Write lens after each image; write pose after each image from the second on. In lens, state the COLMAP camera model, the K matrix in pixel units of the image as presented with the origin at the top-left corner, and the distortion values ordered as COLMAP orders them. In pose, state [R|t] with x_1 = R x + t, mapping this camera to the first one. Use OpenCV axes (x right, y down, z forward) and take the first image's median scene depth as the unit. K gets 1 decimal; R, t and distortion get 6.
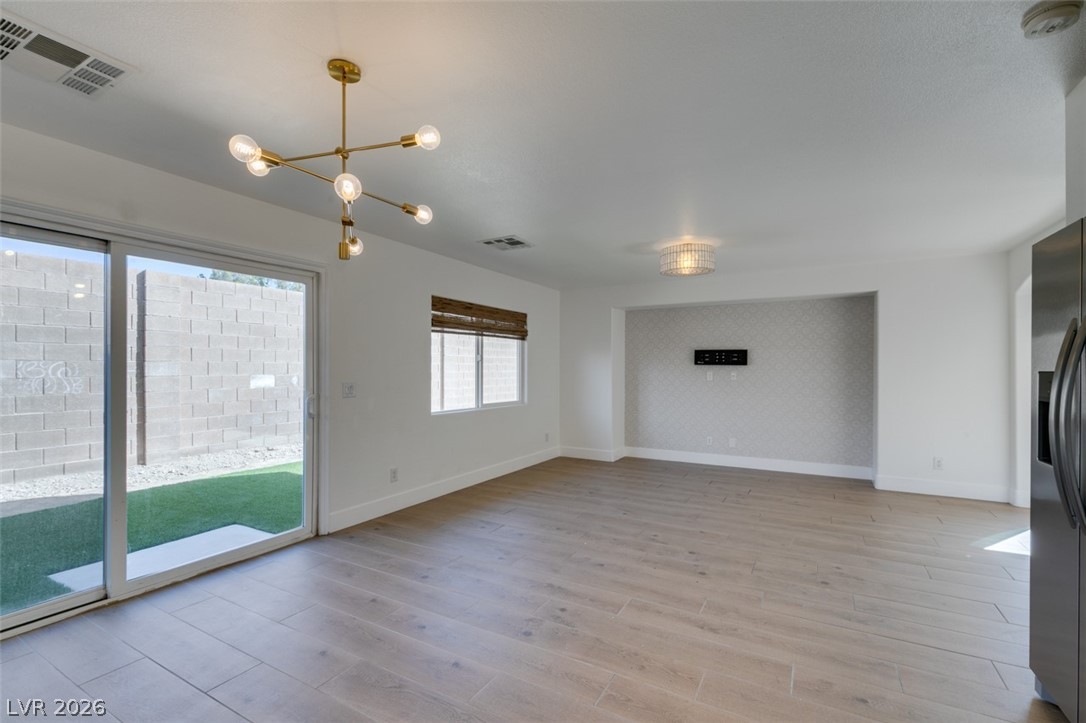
lens RADIAL K [[503.9, 0, 539.2], [0, 503.9, 366.4], [0, 0, 1]] dist [0.003114, 0.000831]
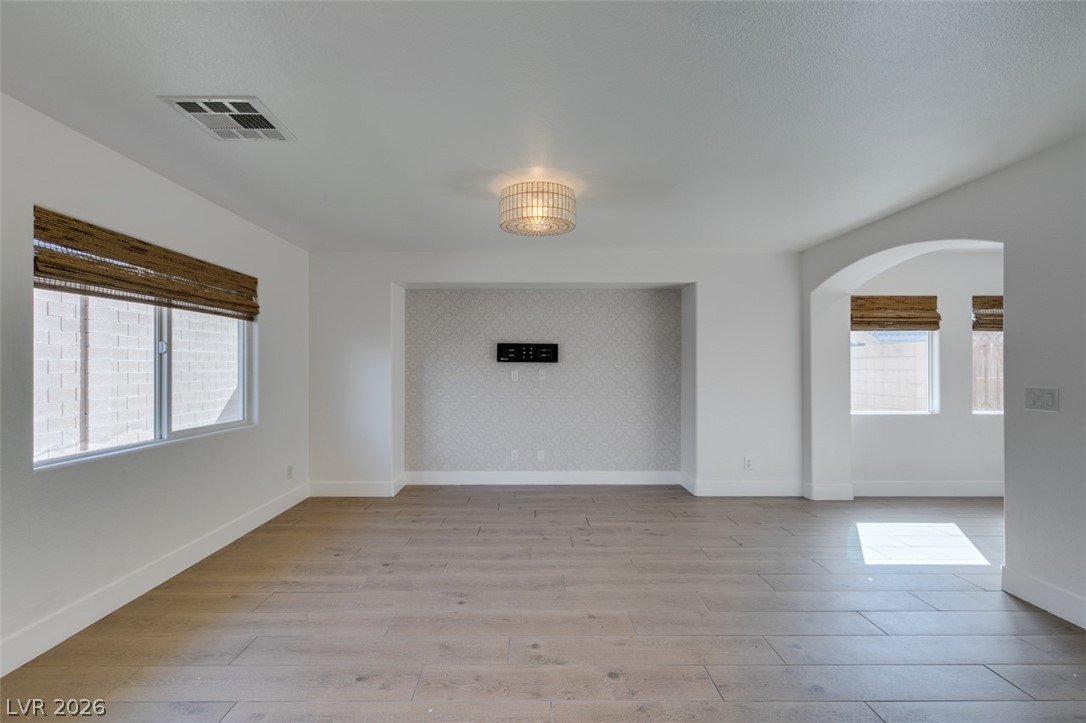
lens RADIAL K [[503.9, 0, 539.2], [0, 503.9, 366.4], [0, 0, 1]] dist [0.003114, 0.000831]
pose [[0.861281, -0.001215, 0.508127, -0.046815], [-0.000647, 0.999994, 0.003488, 0.001464], [-0.508128, -0.003333, 0.861275, 0.328889]]
